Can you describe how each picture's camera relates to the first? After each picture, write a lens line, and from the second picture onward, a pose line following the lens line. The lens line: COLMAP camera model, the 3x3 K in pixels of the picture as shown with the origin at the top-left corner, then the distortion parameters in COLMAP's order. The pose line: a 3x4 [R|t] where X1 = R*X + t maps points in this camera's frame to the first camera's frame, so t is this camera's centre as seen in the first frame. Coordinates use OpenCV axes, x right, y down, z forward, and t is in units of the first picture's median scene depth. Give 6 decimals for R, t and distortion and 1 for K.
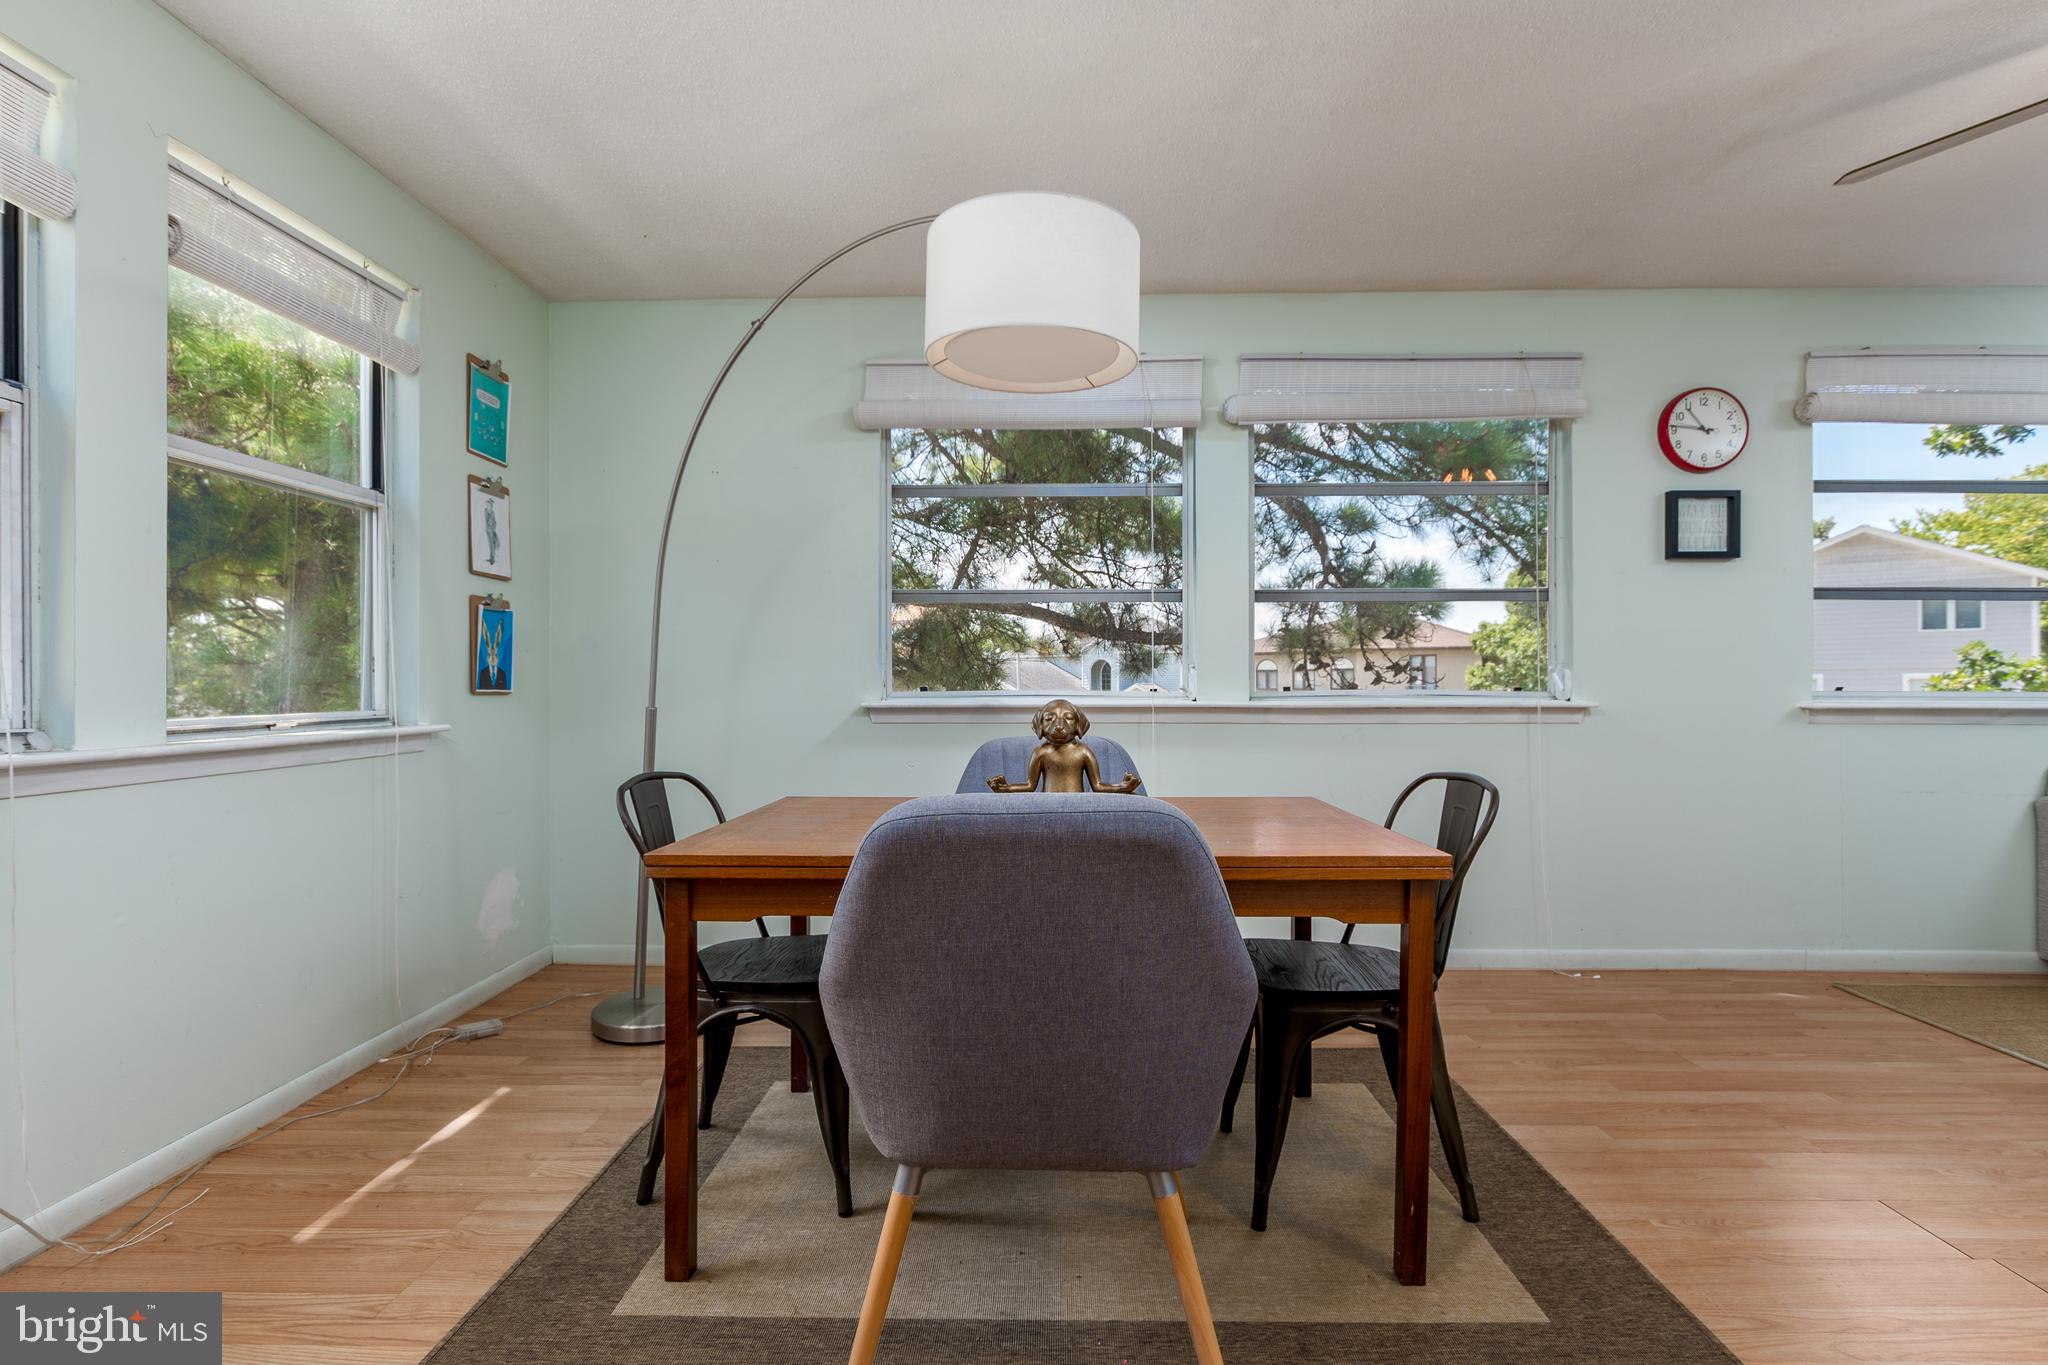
lens RADIAL K [[931.8, 0, 1014.3], [0, 931.8, 687.4], [0, 0, 1]] dist [0.006064, 0.000581]
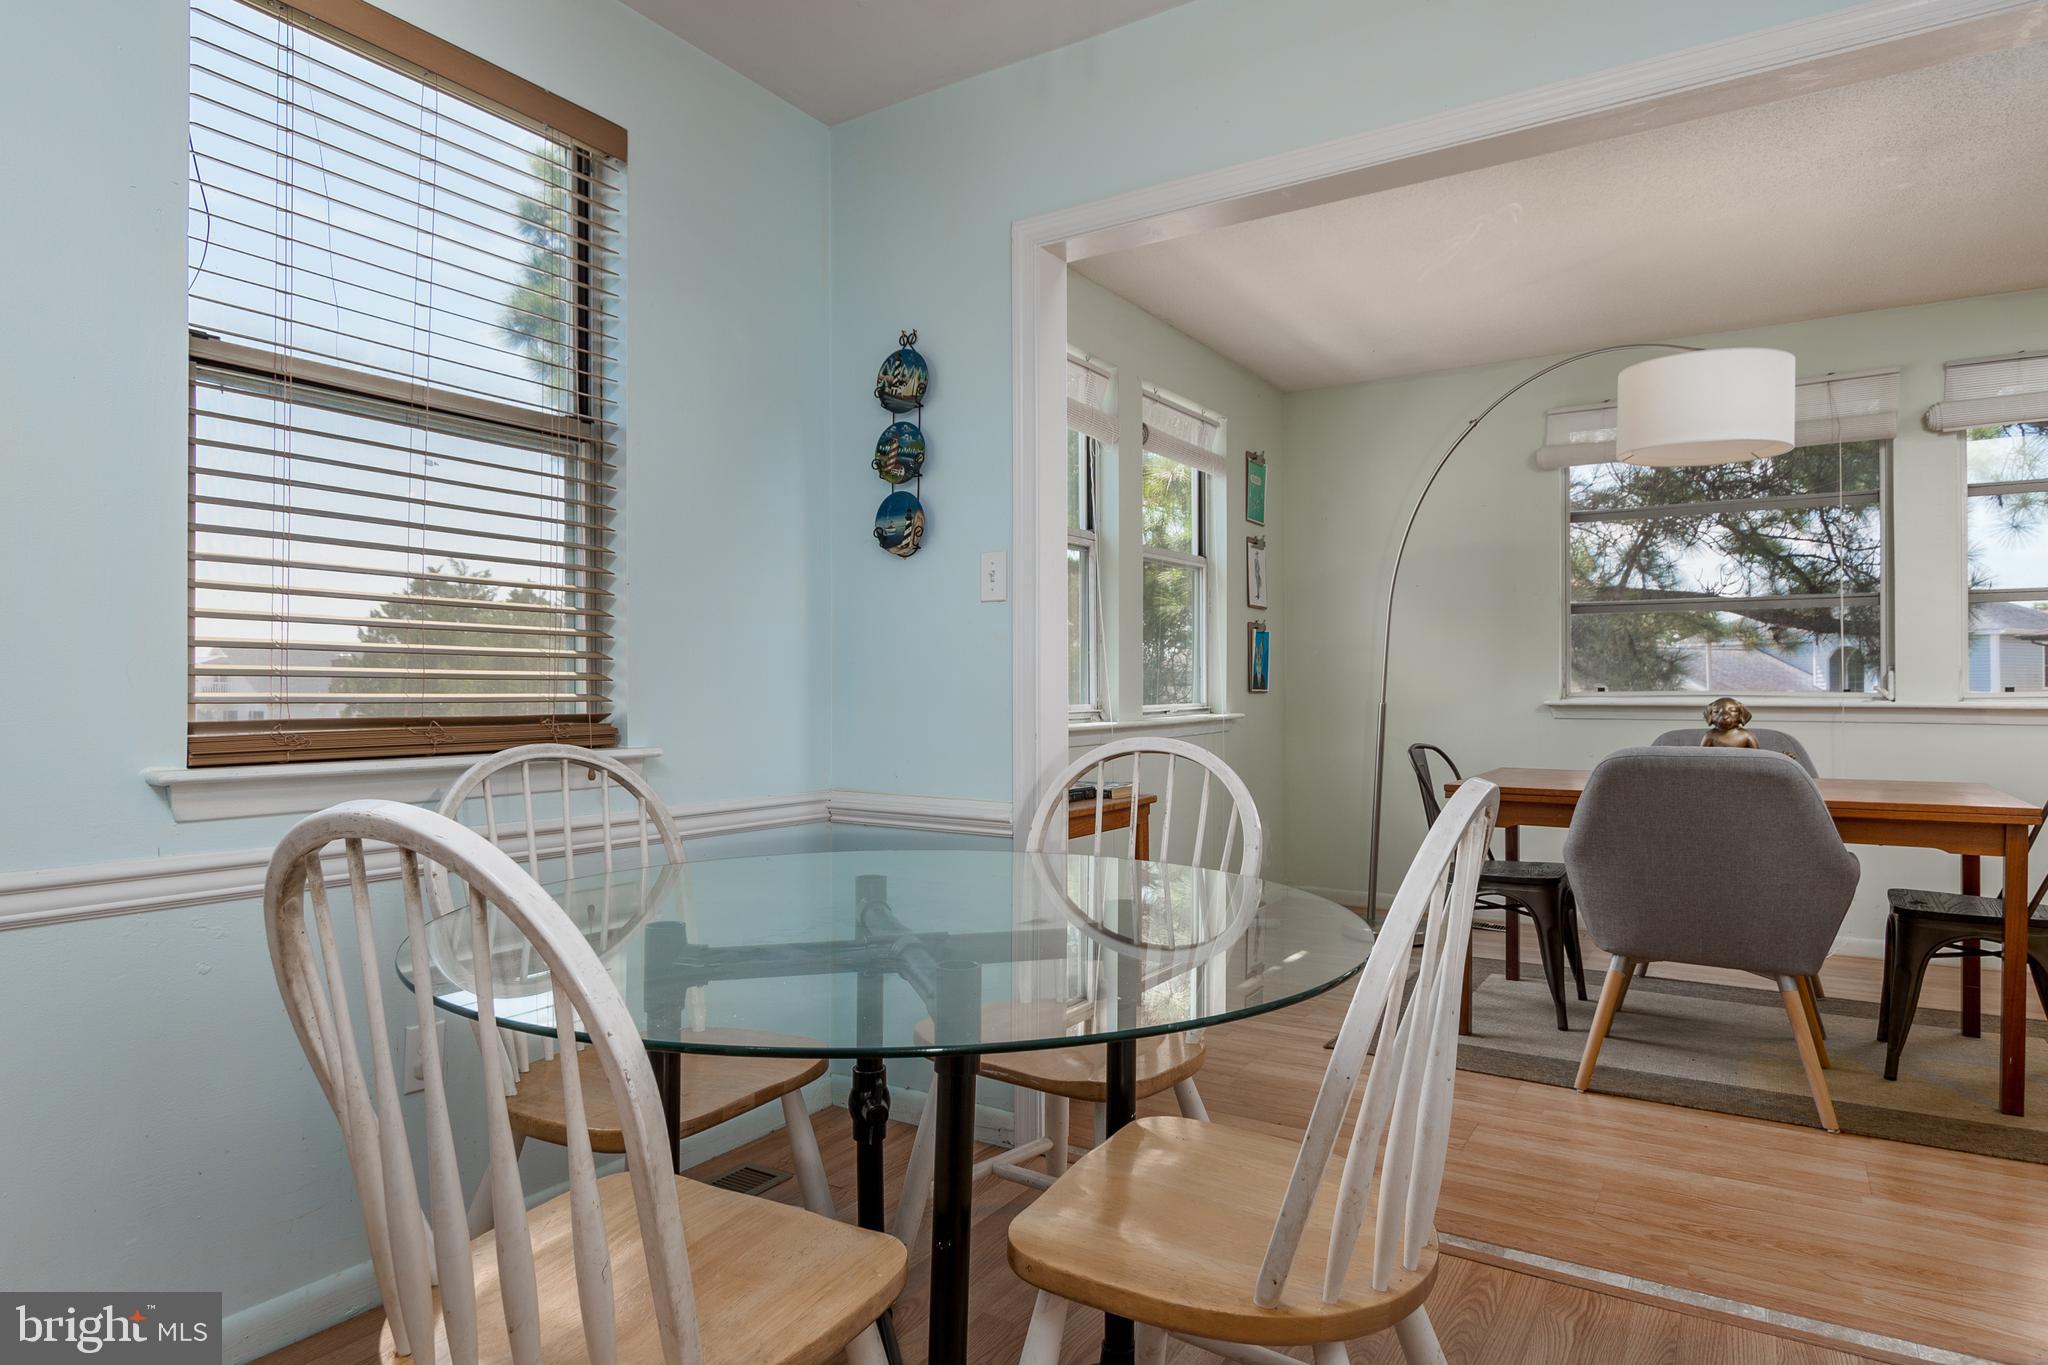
lens RADIAL K [[1180.7, 0, 1023.9], [0, 1180.7, 684.0], [0, 0, 1]] dist [0.001987, -0.000085]
pose [[0.866425, -0.000498, -0.499306, 0.014022], [-0.000333, 0.999999, -0.001575, -0.003021], [0.499306, 0.001531, 0.866424, -0.700959]]
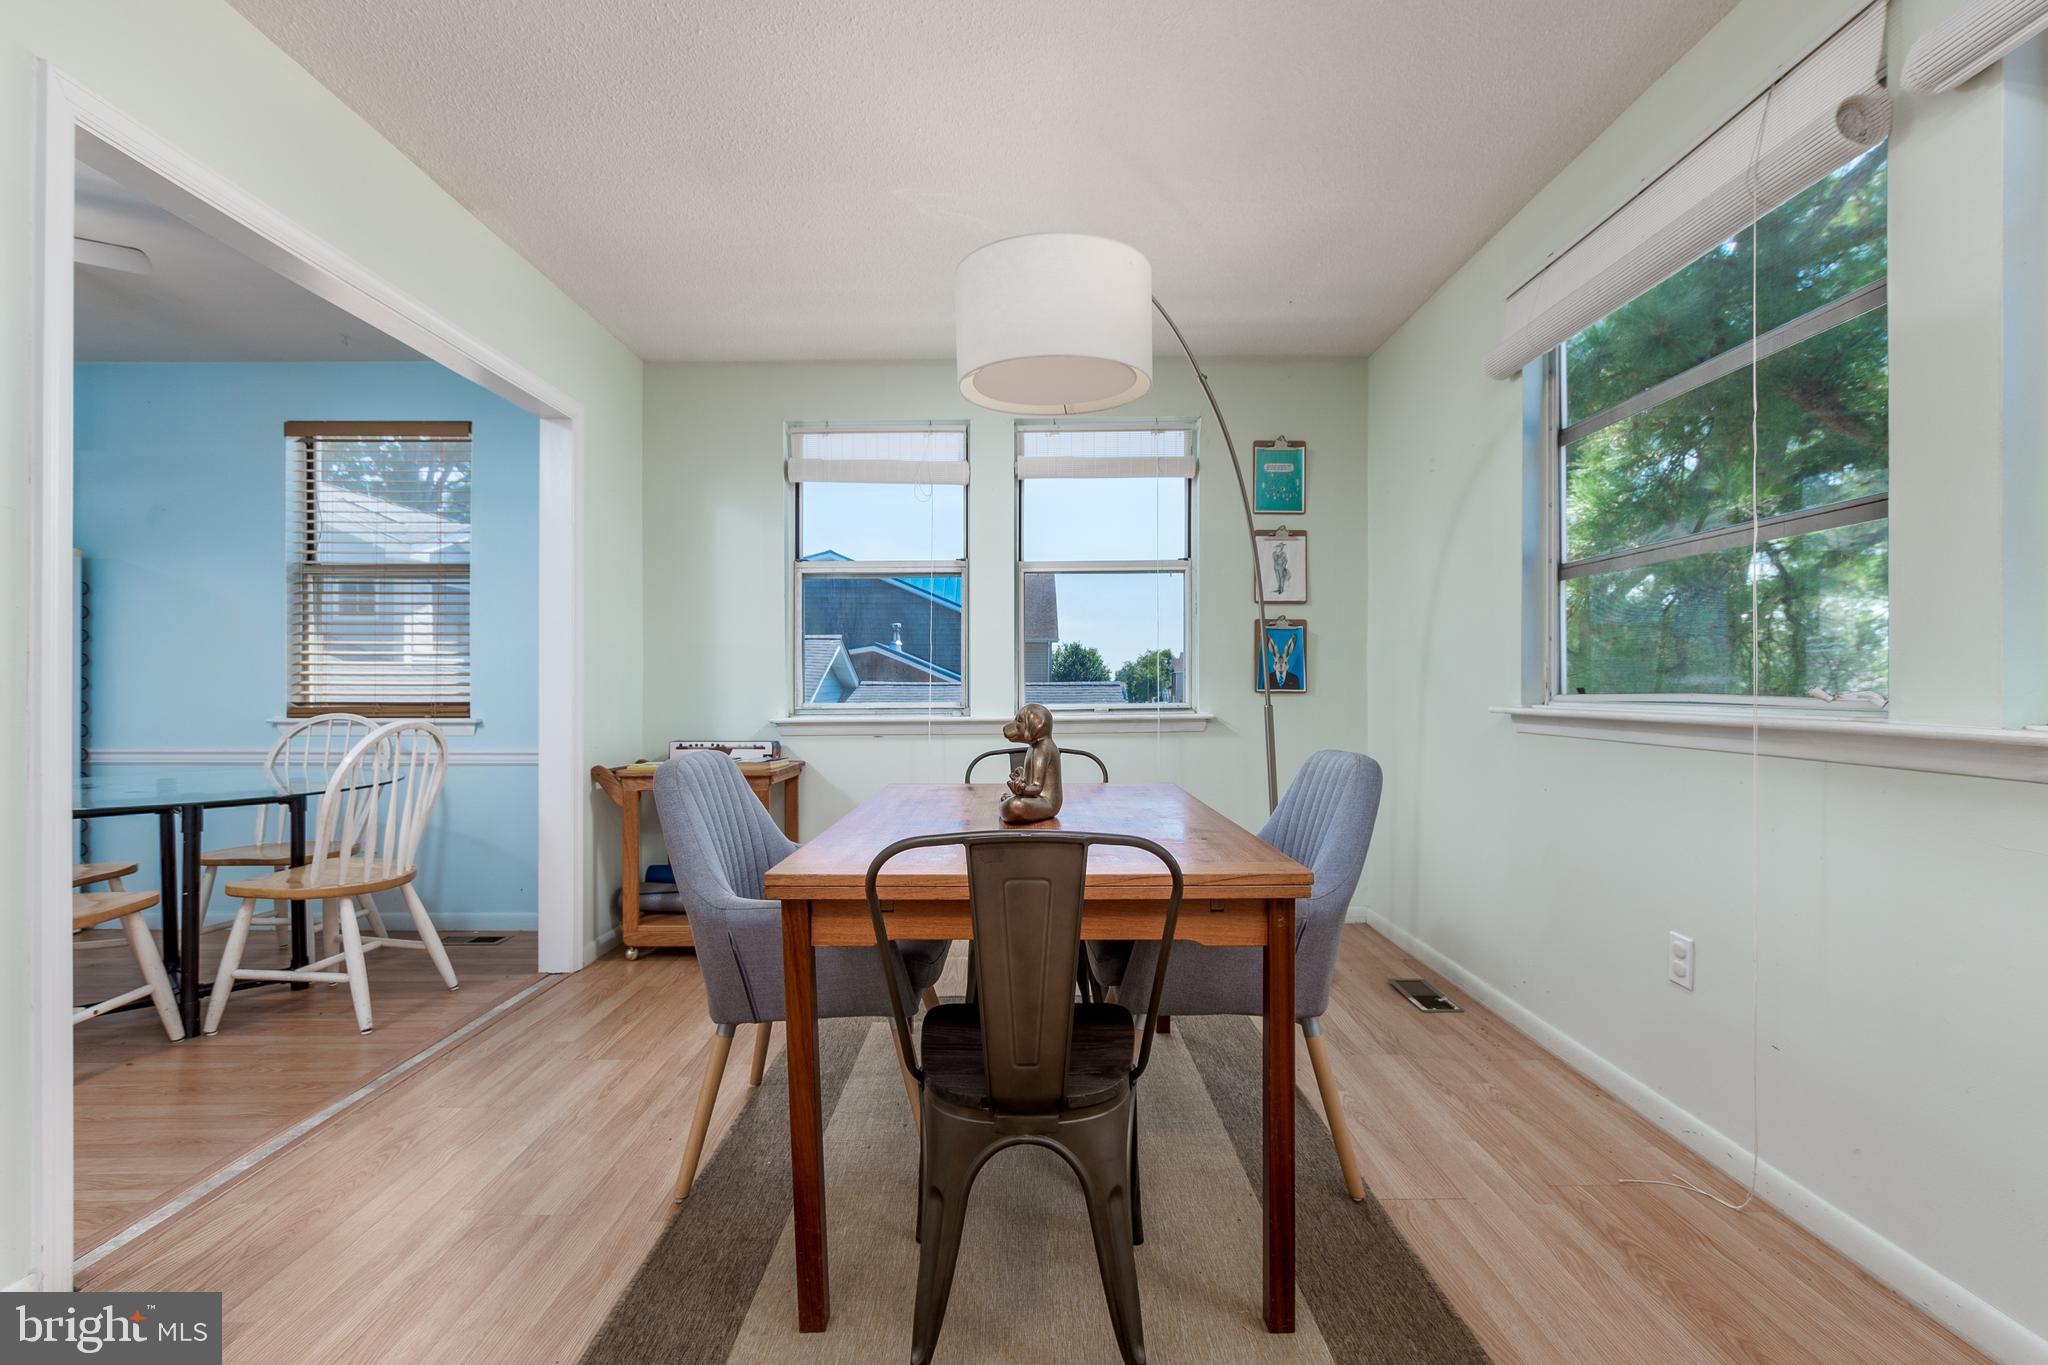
lens RADIAL K [[931.8, 0, 1020.8], [0, 931.8, 681.9], [0, 0, 1]] dist [0.006064, 0.000581]
pose [[0.042899, -0.001404, -0.999078, 0.736294], [0.002756, 0.999995, -0.001287, -0.007670], [0.999076, -0.002698, 0.042903, 0.587917]]
